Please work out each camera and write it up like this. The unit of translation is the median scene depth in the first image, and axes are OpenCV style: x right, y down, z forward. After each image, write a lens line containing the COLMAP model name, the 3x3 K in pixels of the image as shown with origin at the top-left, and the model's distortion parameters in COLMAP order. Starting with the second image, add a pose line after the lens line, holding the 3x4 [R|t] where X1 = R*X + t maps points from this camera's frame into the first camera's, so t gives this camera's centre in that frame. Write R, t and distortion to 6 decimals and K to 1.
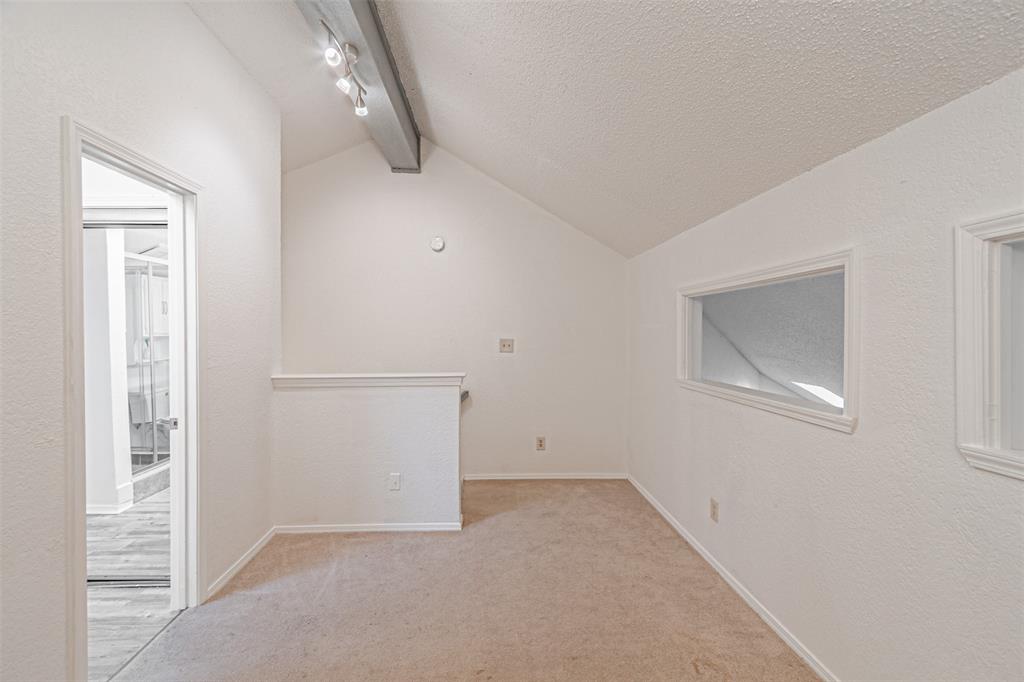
lens RADIAL K [[448.1, 0, 506.0], [0, 448.1, 336.7], [0, 0, 1]] dist [-0.000078, -0.000633]
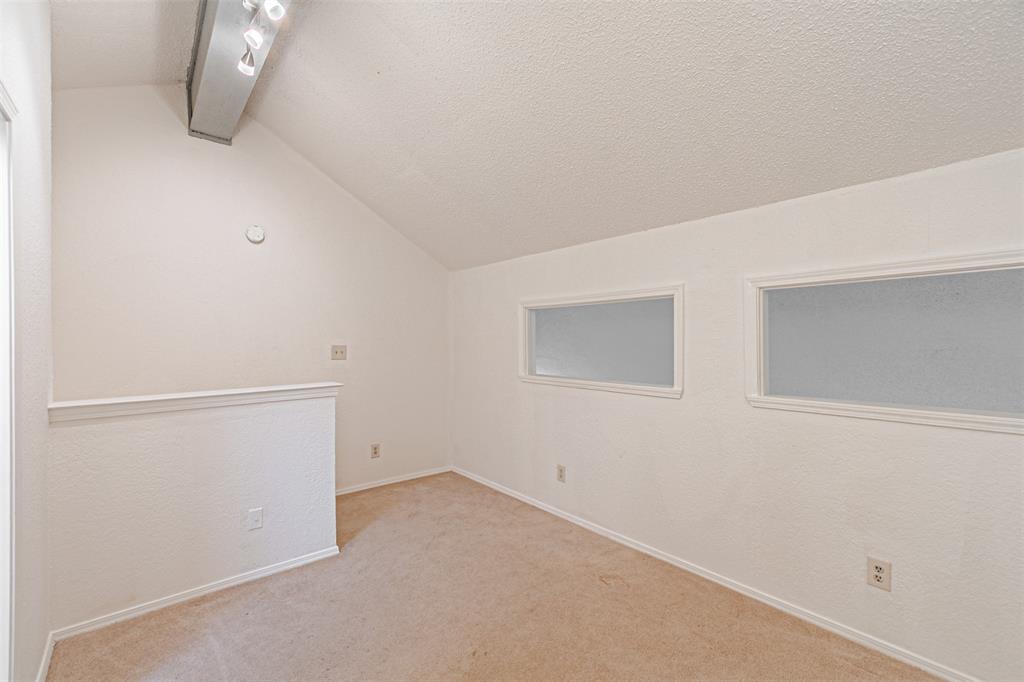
lens RADIAL K [[448.1, 0, 506.0], [0, 448.1, 336.7], [0, 0, 1]] dist [-0.000078, -0.000633]
pose [[0.788444, -0.003631, 0.615096, -0.394762], [0.011641, 0.999892, -0.009019, -0.000423], [-0.614996, 0.014272, 0.788401, 0.057426]]
